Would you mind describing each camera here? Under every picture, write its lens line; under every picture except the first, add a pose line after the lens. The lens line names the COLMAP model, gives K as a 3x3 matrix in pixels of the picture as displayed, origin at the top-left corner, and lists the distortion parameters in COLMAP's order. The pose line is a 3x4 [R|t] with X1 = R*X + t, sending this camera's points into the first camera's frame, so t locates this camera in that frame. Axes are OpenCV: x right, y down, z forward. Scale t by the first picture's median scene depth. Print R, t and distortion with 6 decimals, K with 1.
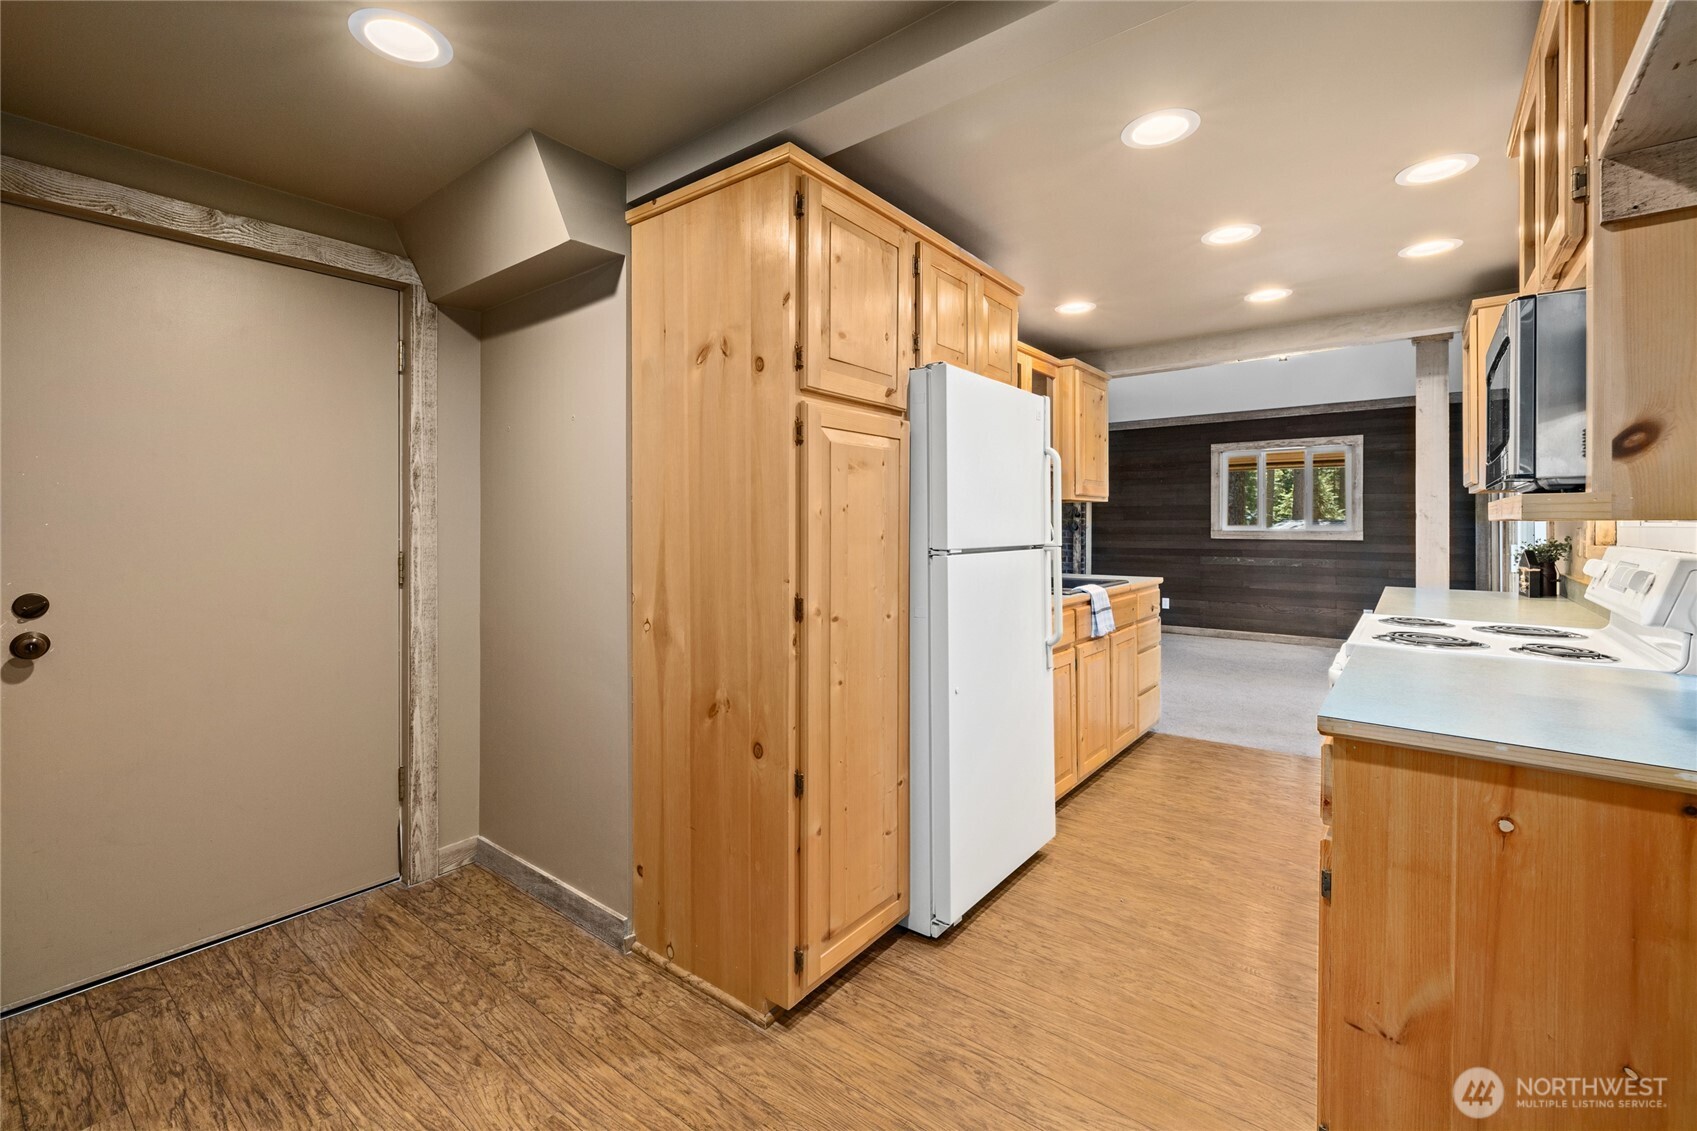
lens RADIAL K [[725.8, 0, 844.8], [0, 725.8, 524.7], [0, 0, 1]] dist [0.003509, 0.000175]
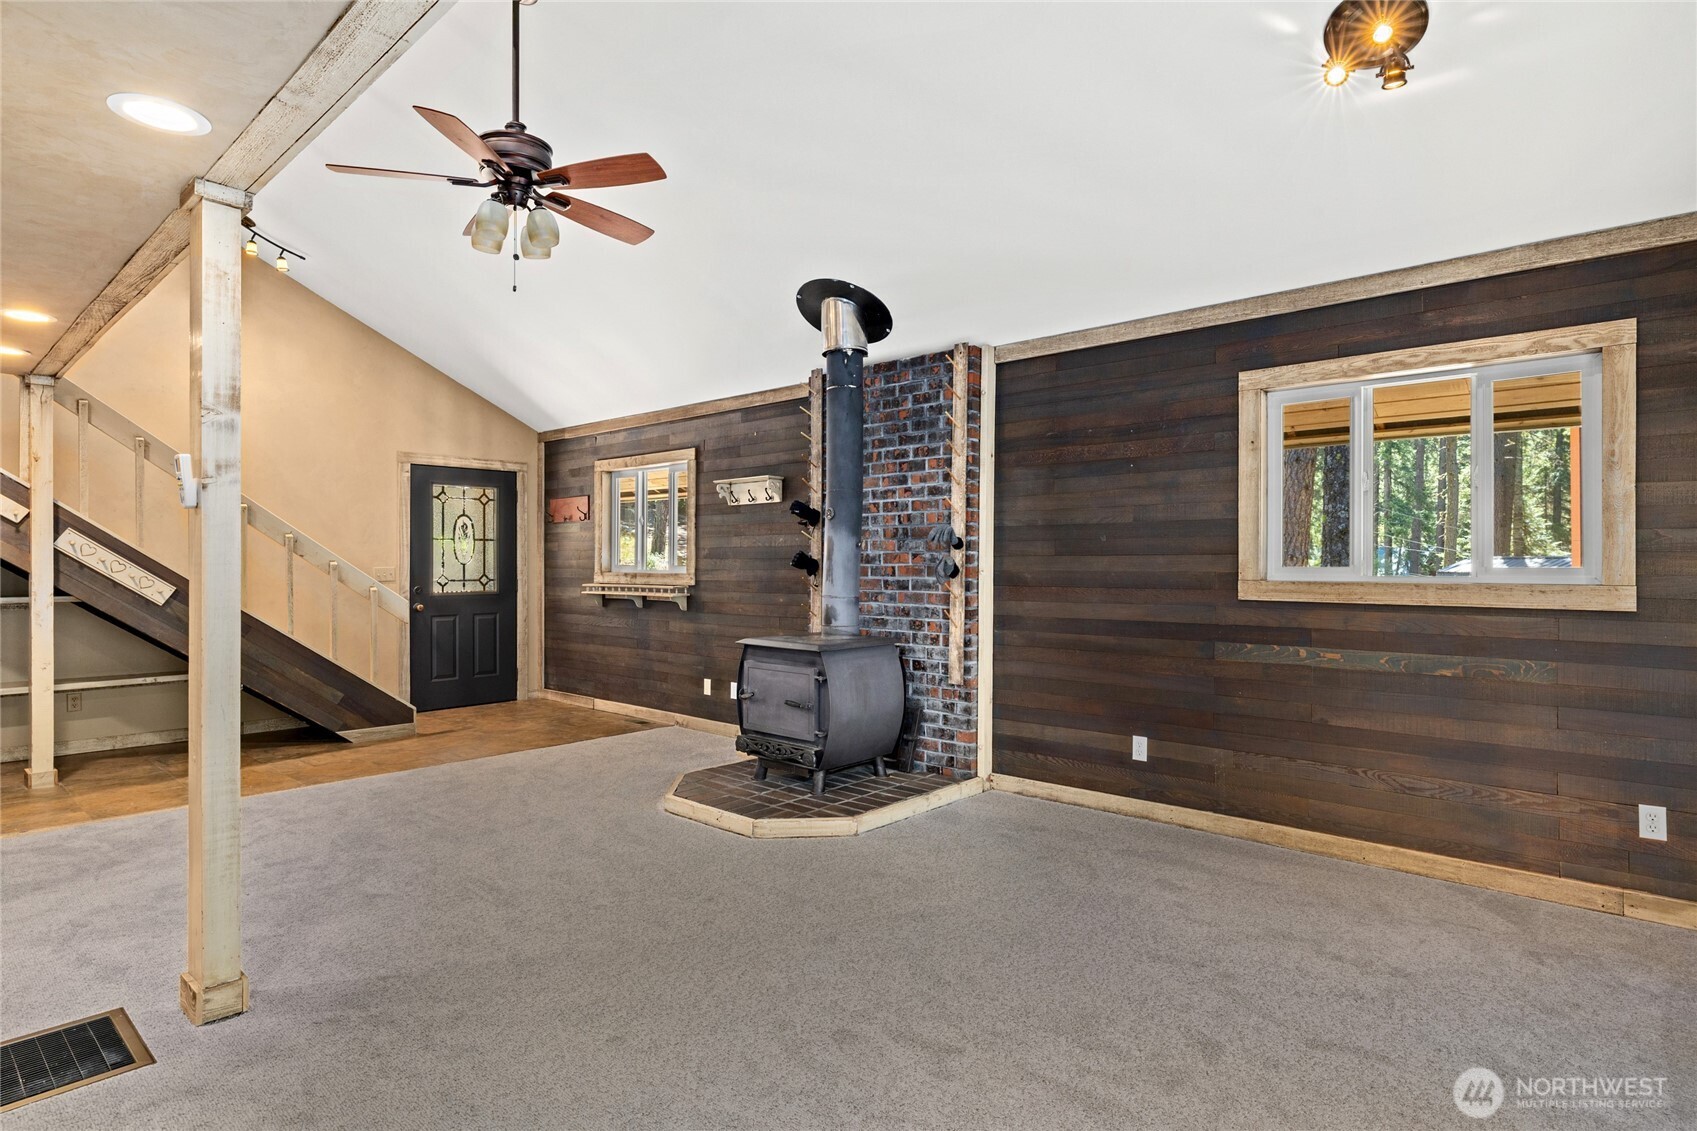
lens RADIAL K [[890.3, 0, 845.9], [0, 890.3, 561.3], [0, 0, 1]] dist [-0.004050, 0.000944]
pose [[0.997197, 0.001062, -0.074814, 0.333019], [-0.001227, 0.999997, -0.002165, -0.001580], [0.074811, 0.002251, 0.997195, 0.498870]]
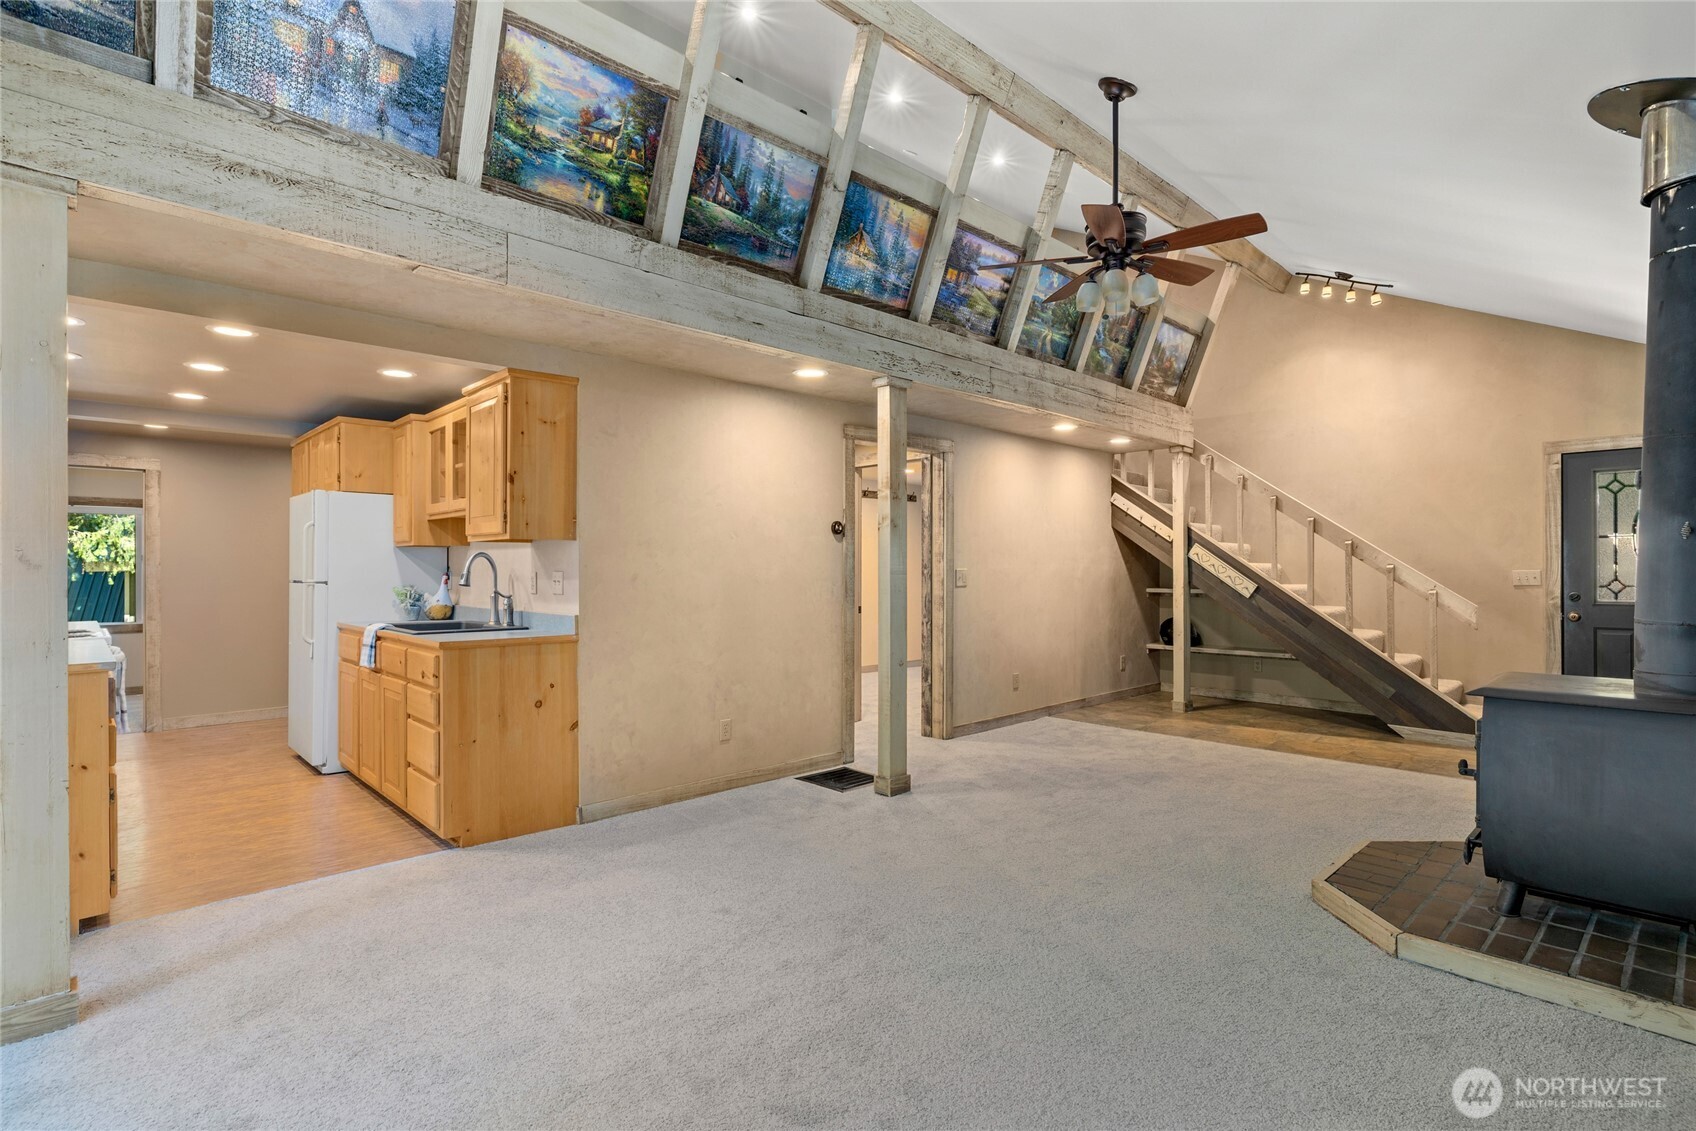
lens RADIAL K [[816.9, 0, 834.1], [0, 816.9, 566.3], [0, 0, 1]] dist [-0.003549, 0.001544]
pose [[-0.150535, -0.001894, -0.988603, 0.671408], [0.001878, 0.999996, -0.002202, -0.000301], [0.988603, -0.002188, -0.150531, 0.855252]]
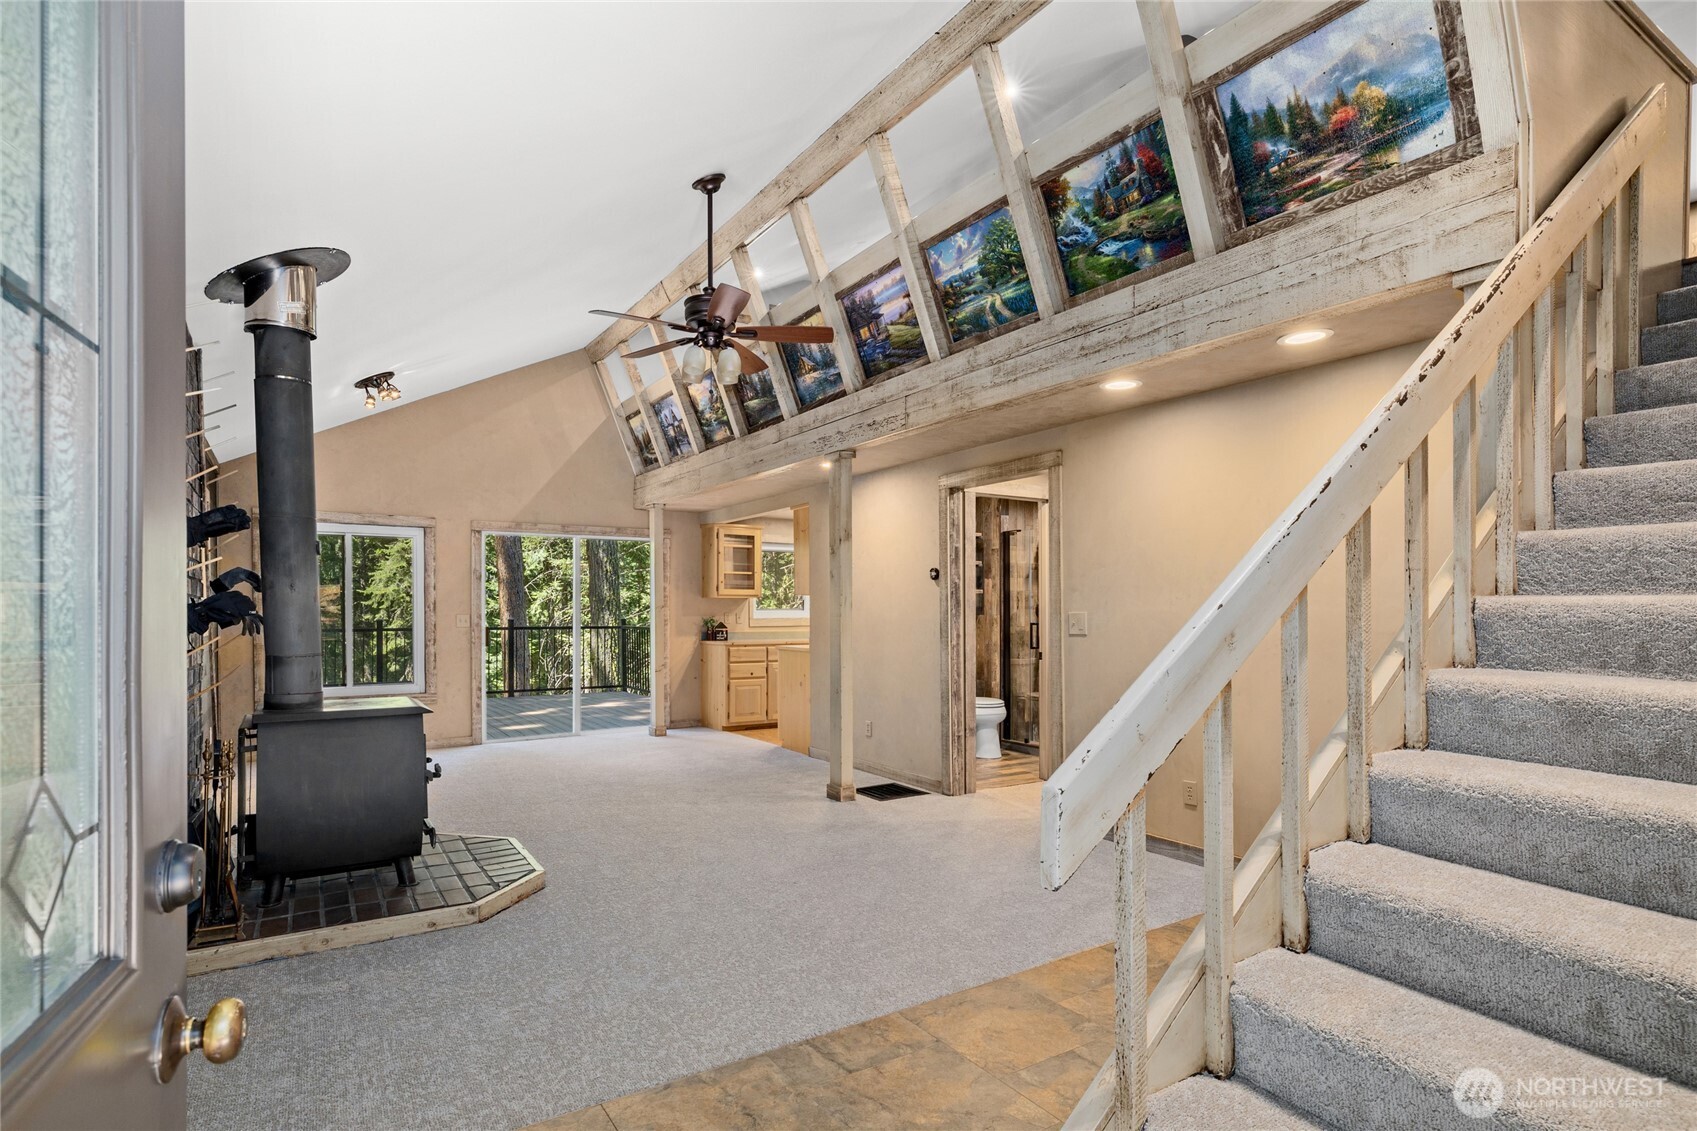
lens RADIAL K [[817.3, 0, 822.5], [0, 817.3, 605.8], [0, 0, 1]] dist [-0.003549, 0.001544]
pose [[-0.946376, 0.006649, 0.322999, -0.116468], [0.005736, 0.999976, -0.003778, -0.002283], [-0.323016, -0.001722, -0.946392, 1.468482]]
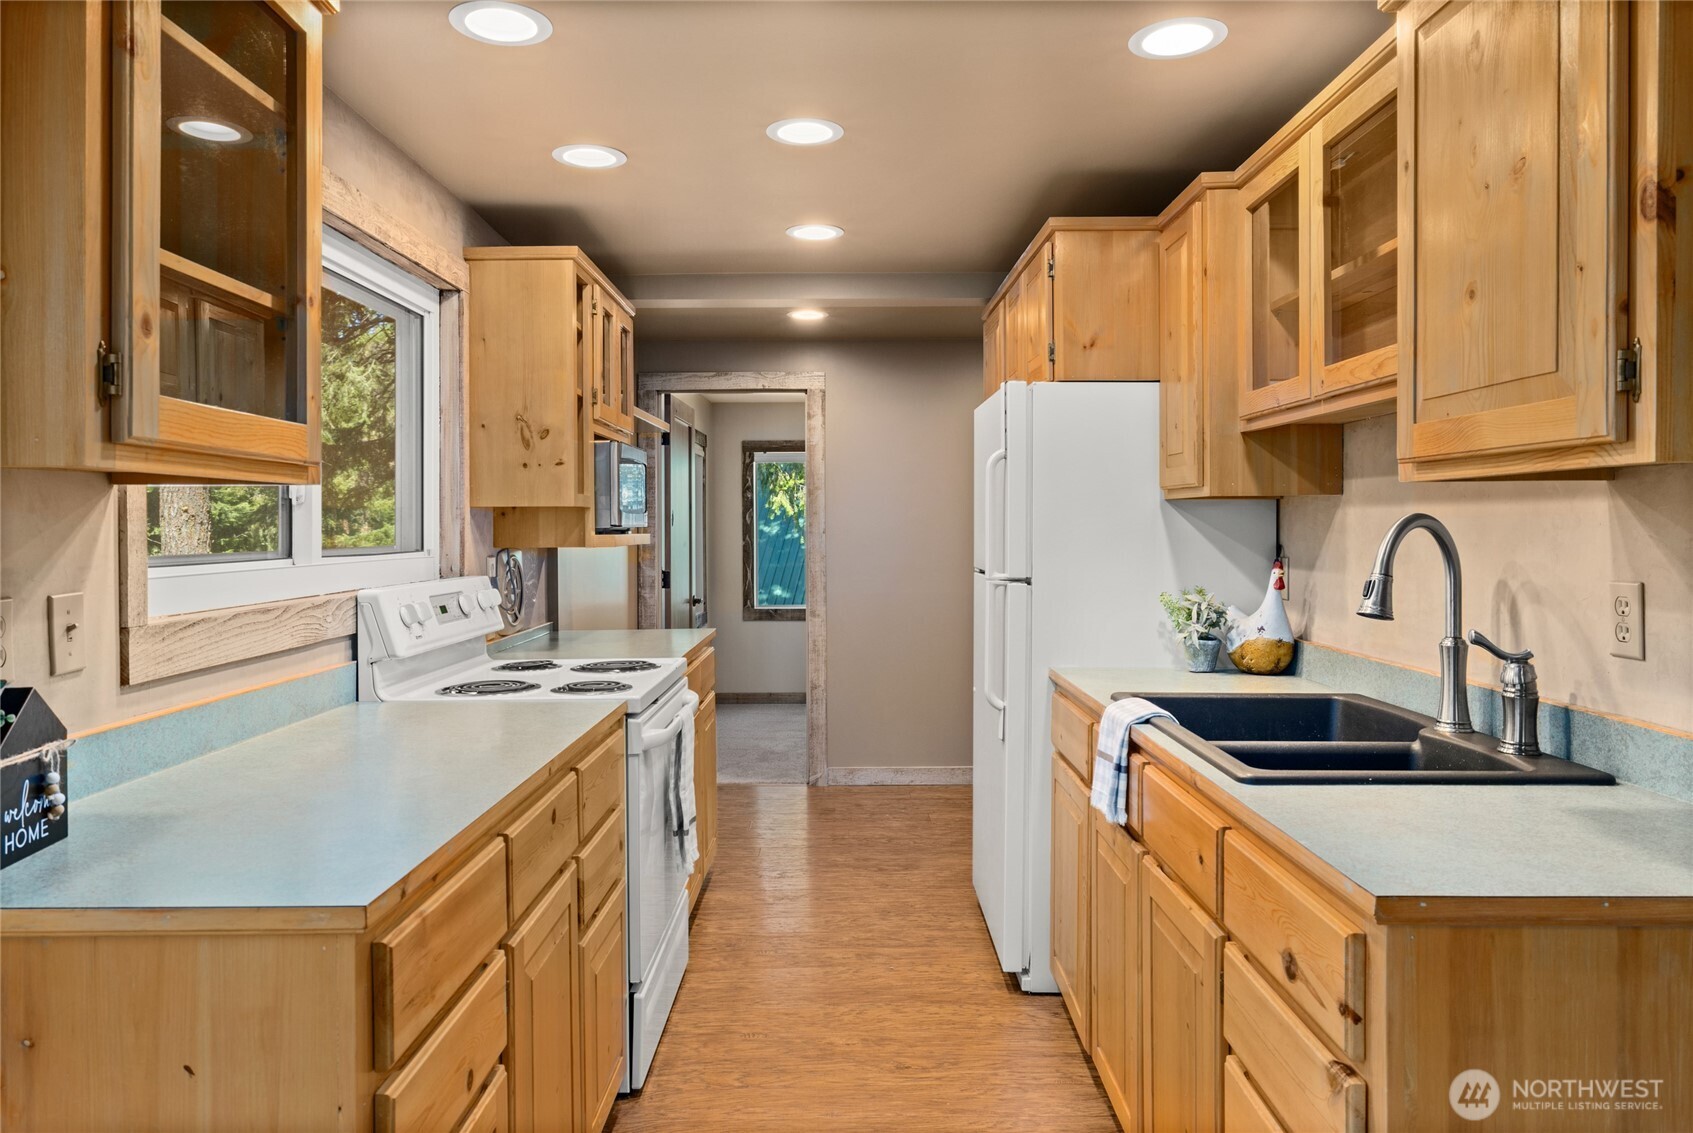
lens RADIAL K [[1105.9, 0, 832.8], [0, 1105.9, 529.8], [0, 0, 1]] dist [-0.005996, 0.006416]
pose [[-0.791189, 0.006197, -0.611540, 0.398485], [0.004576, 0.999981, 0.004213, -0.010115], [0.611554, 0.000535, -0.791203, 0.637909]]
